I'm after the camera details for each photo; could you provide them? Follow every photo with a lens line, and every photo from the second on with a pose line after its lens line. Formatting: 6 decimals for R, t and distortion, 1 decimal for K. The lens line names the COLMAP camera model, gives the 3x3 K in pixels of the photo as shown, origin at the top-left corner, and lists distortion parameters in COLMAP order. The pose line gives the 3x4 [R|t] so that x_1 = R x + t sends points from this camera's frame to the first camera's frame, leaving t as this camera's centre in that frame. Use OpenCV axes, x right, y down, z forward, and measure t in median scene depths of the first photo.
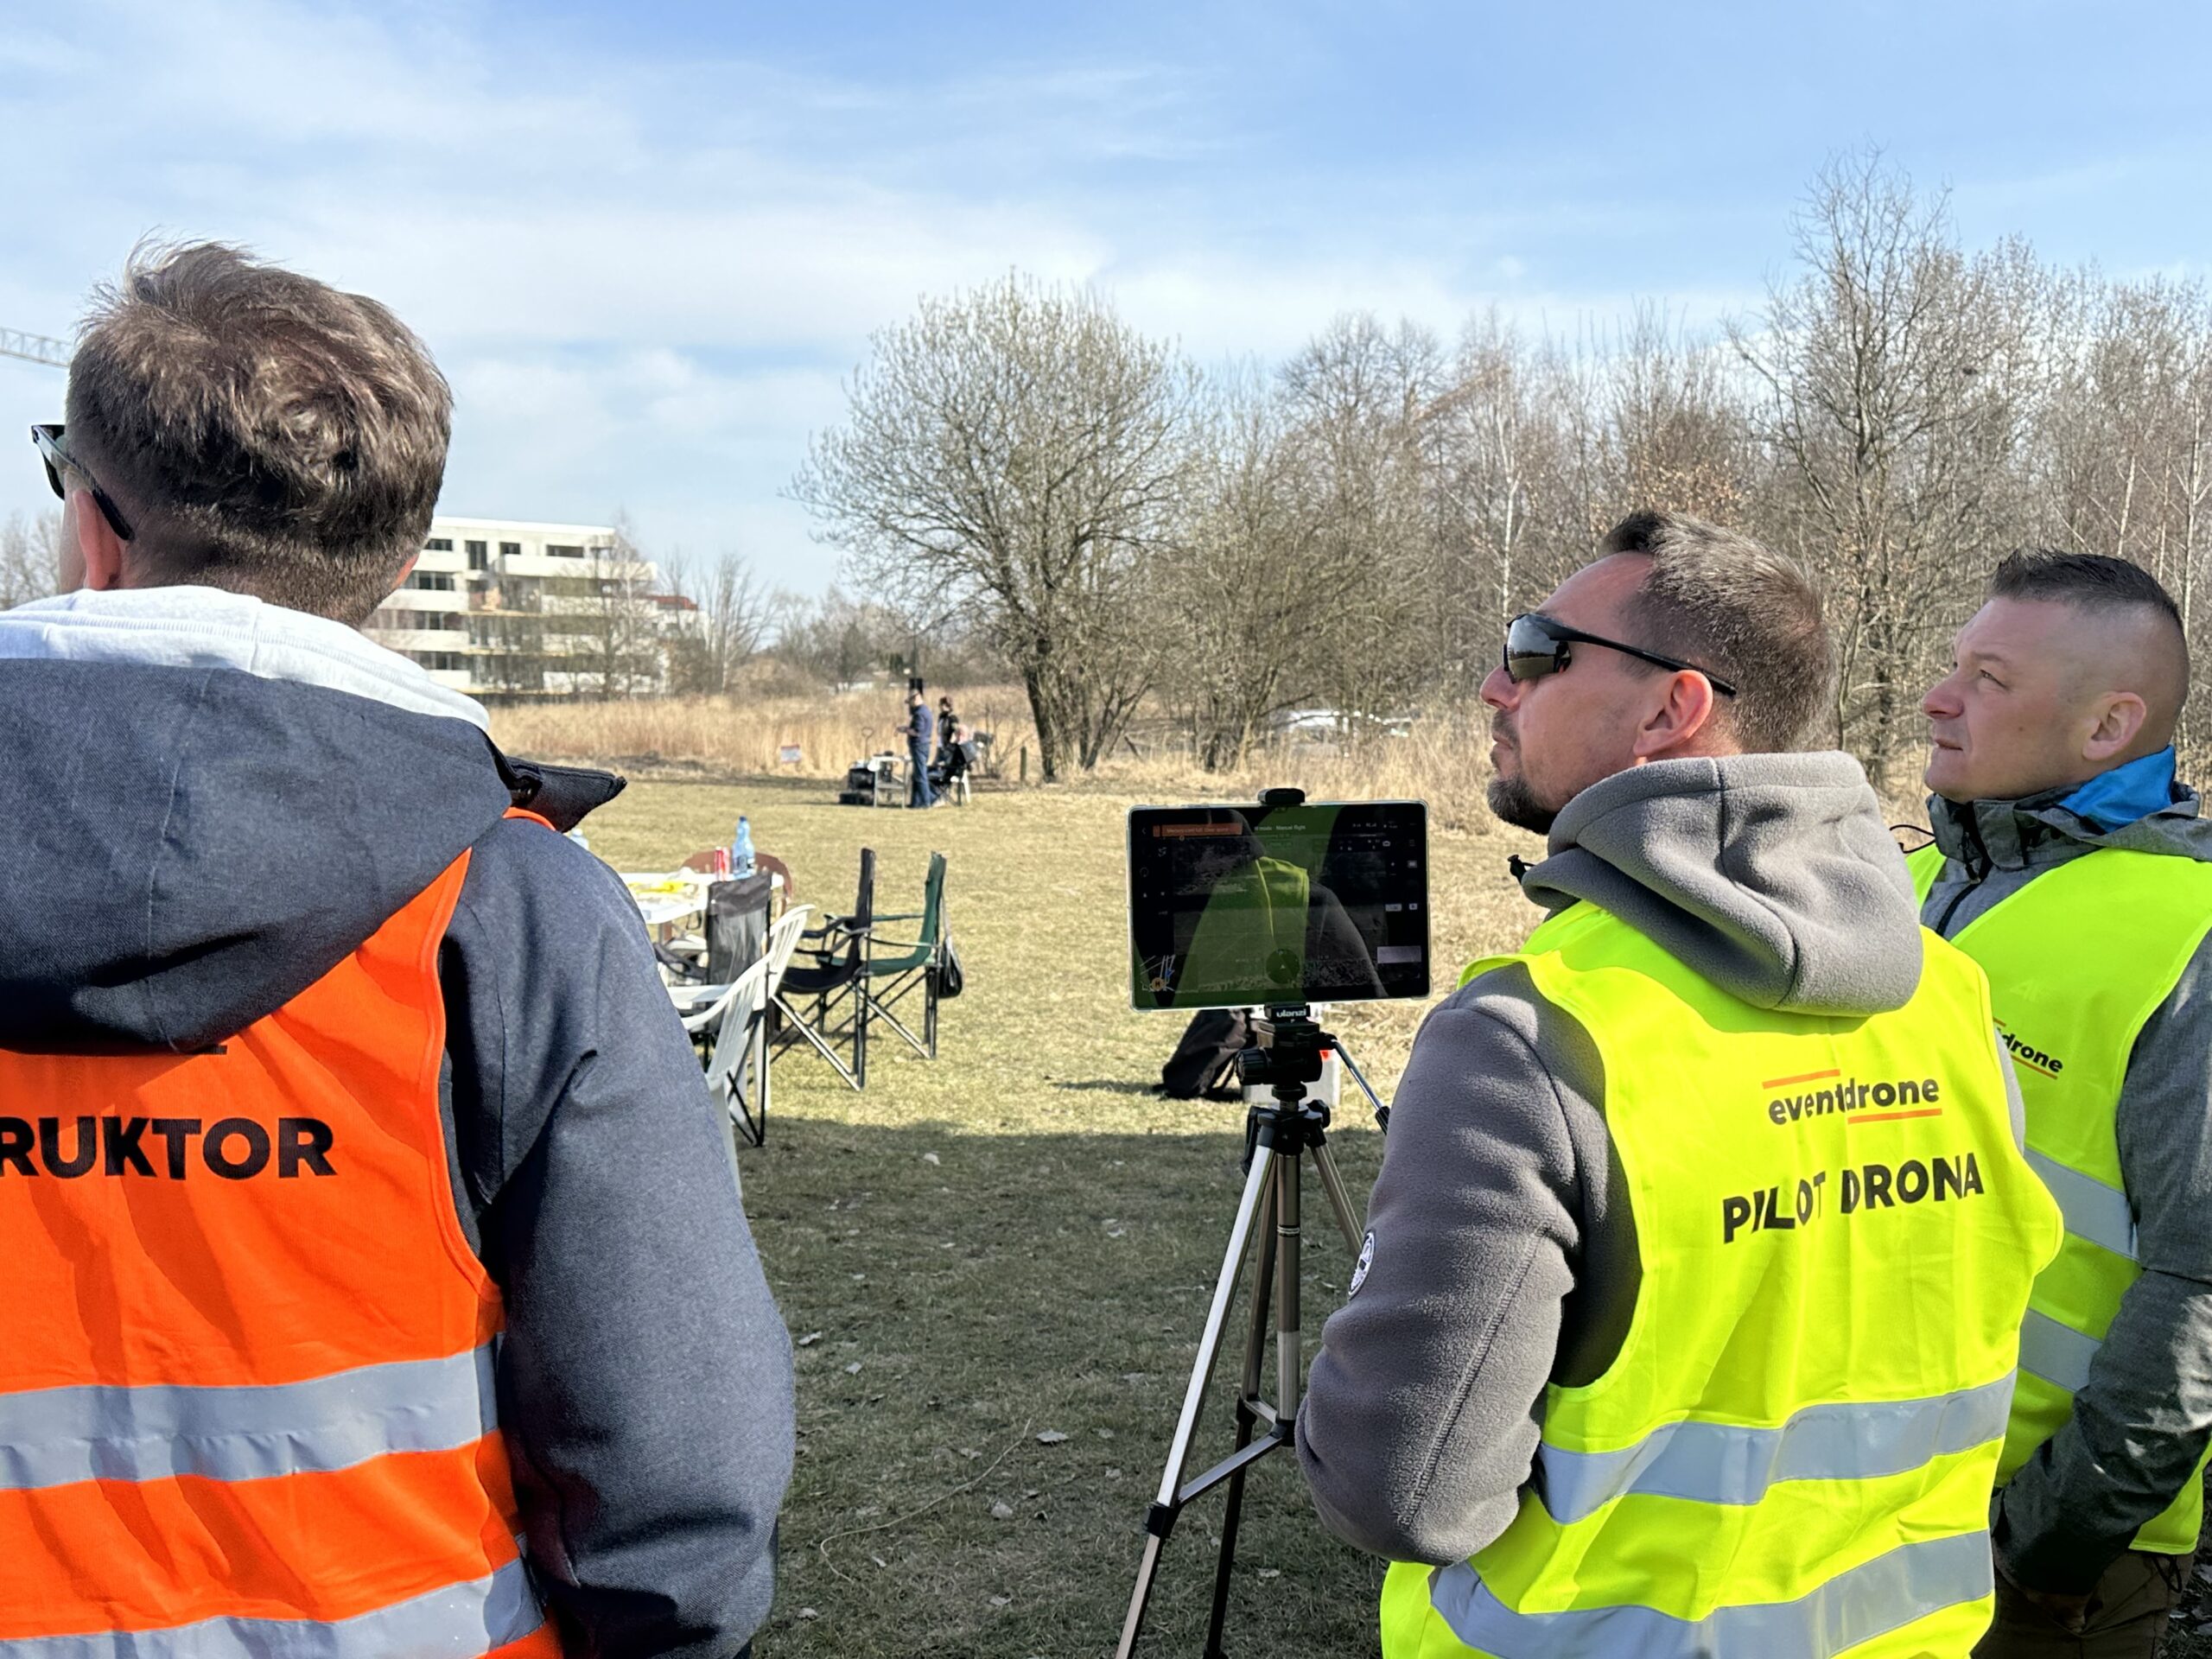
lens RADIAL K [[1920.2, 0, 1106.0], [0, 1920.2, 829.5], [0, 0, 1]] dist [0.164767, -0.281990]
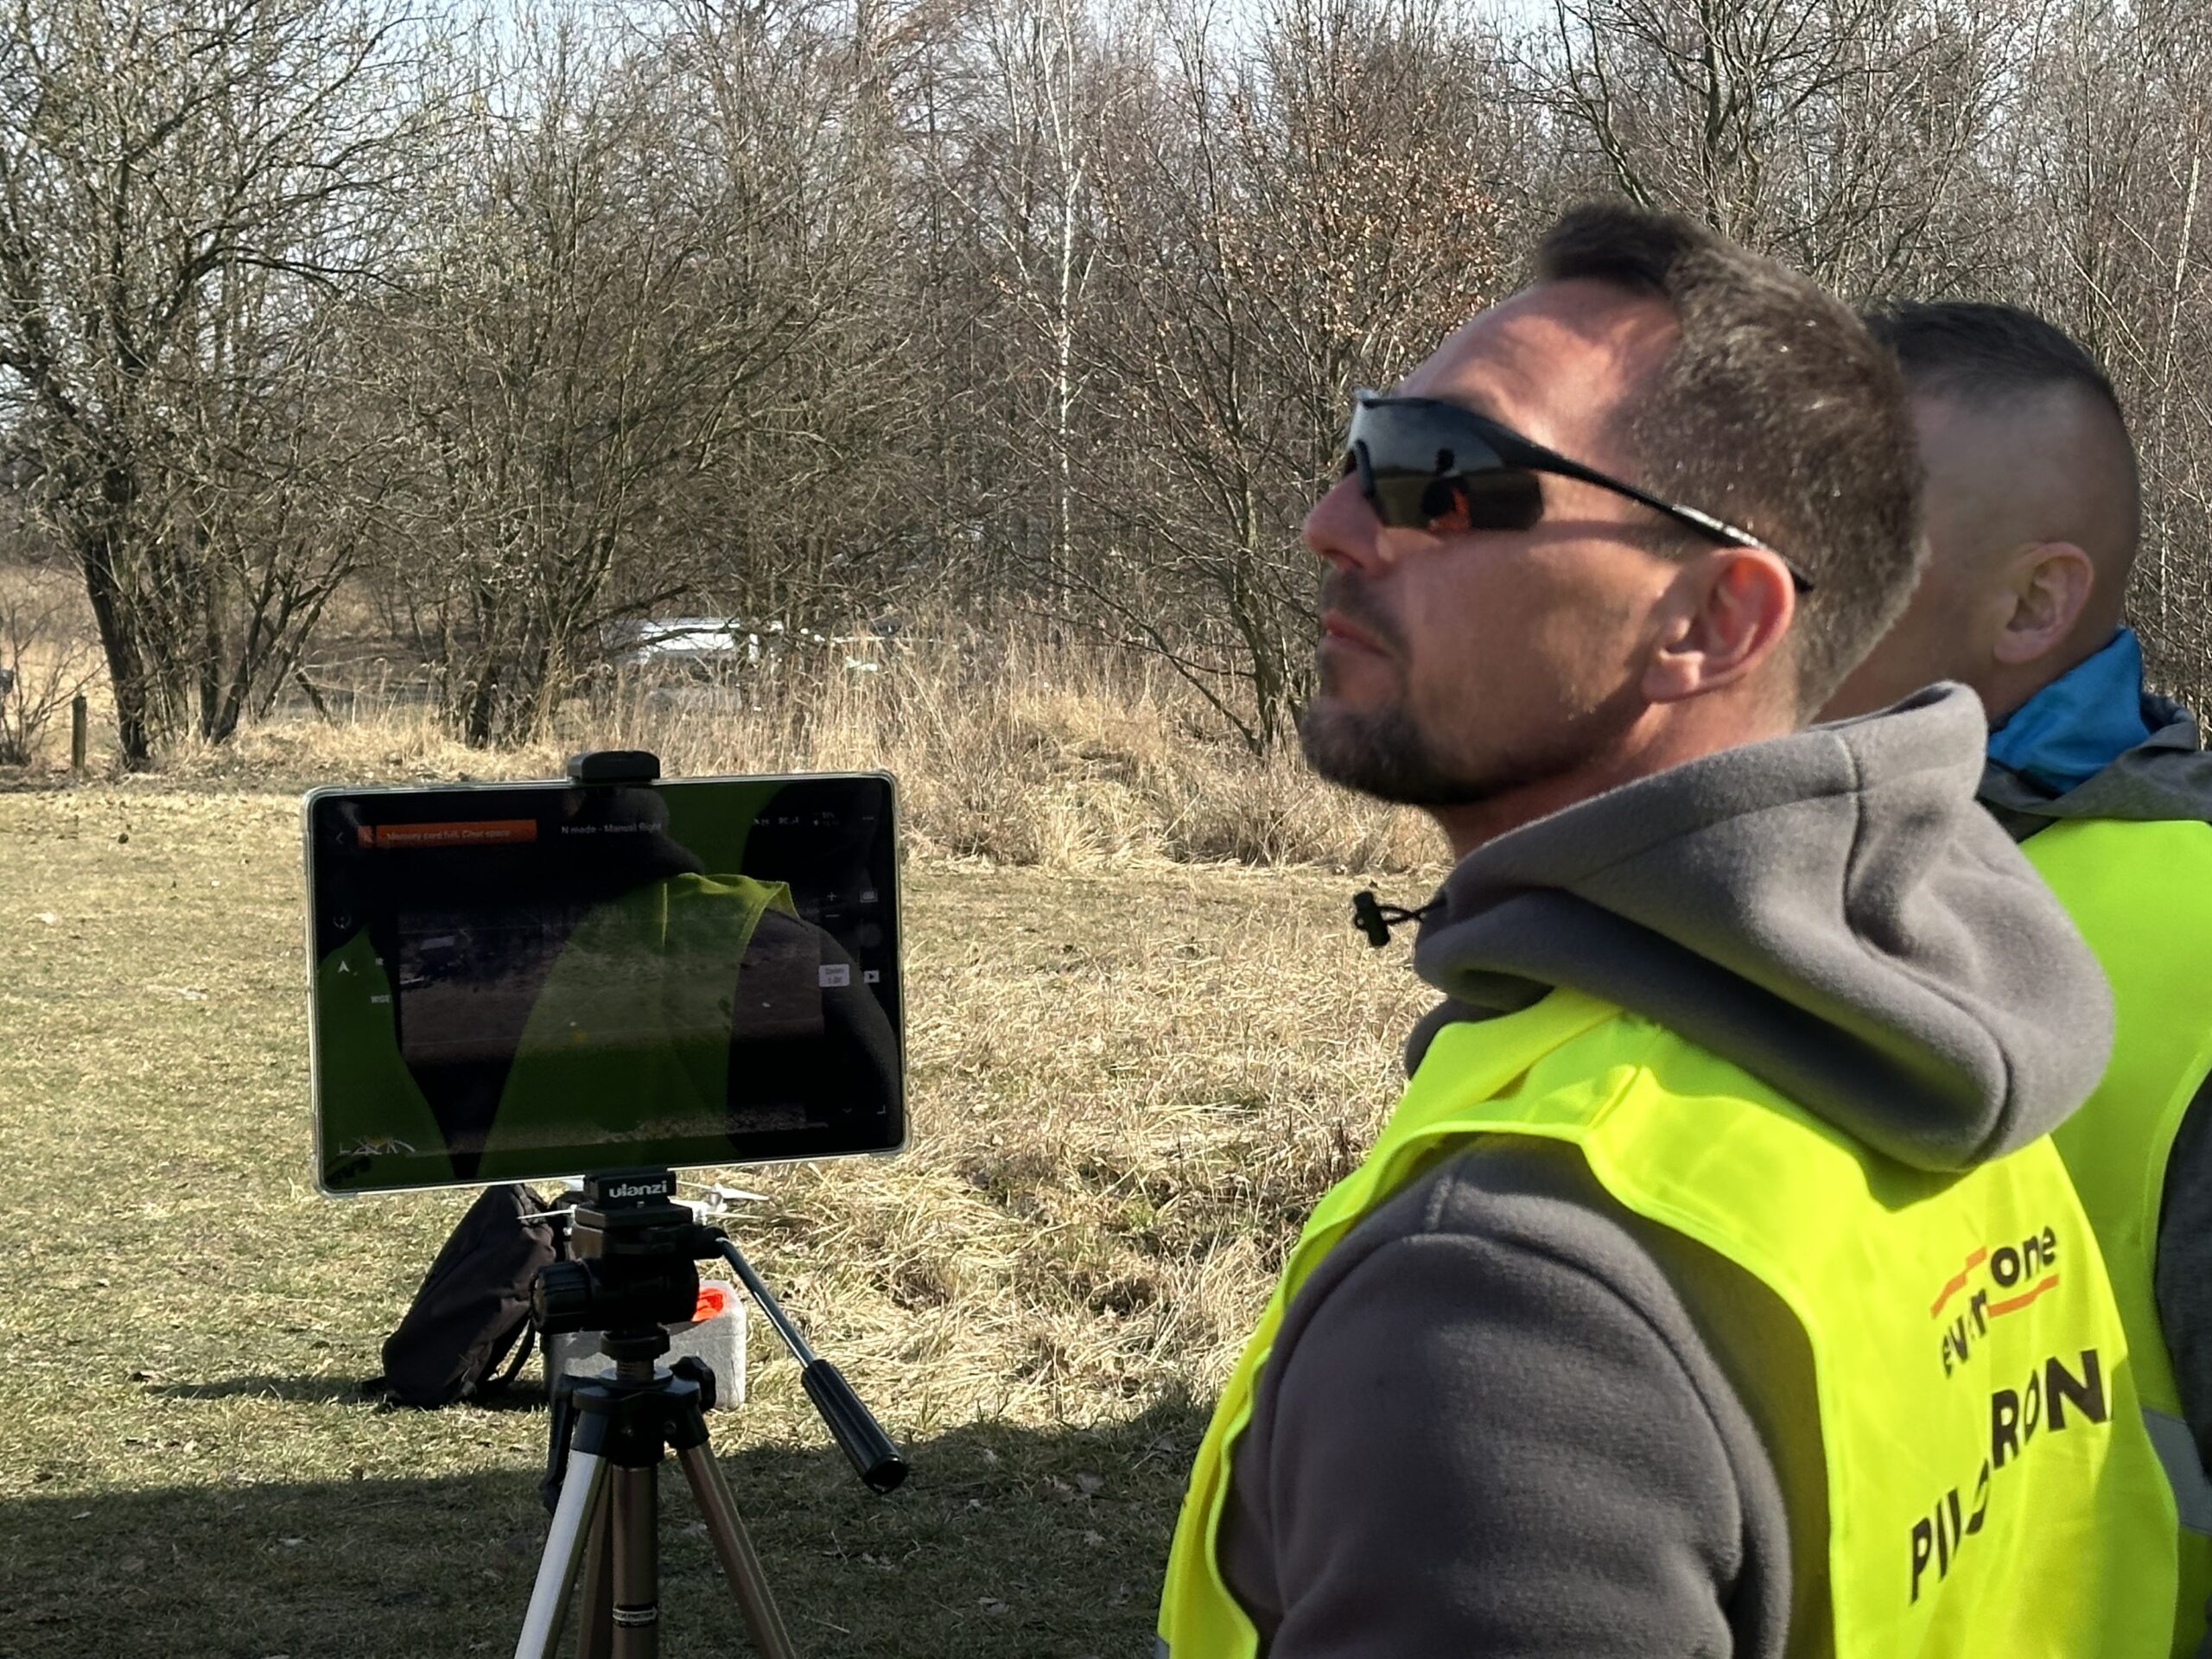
lens RADIAL K [[4384.5, 0, 1106.0], [0, 4384.5, 829.5], [0, 0, 1]] dist [0.125187, 0.184581]
pose [[0.981661, -0.010972, 0.190320, -0.001855], [0.016812, 0.999435, -0.029099, 0.026319], [-0.189893, 0.031765, 0.981291, -0.121474]]
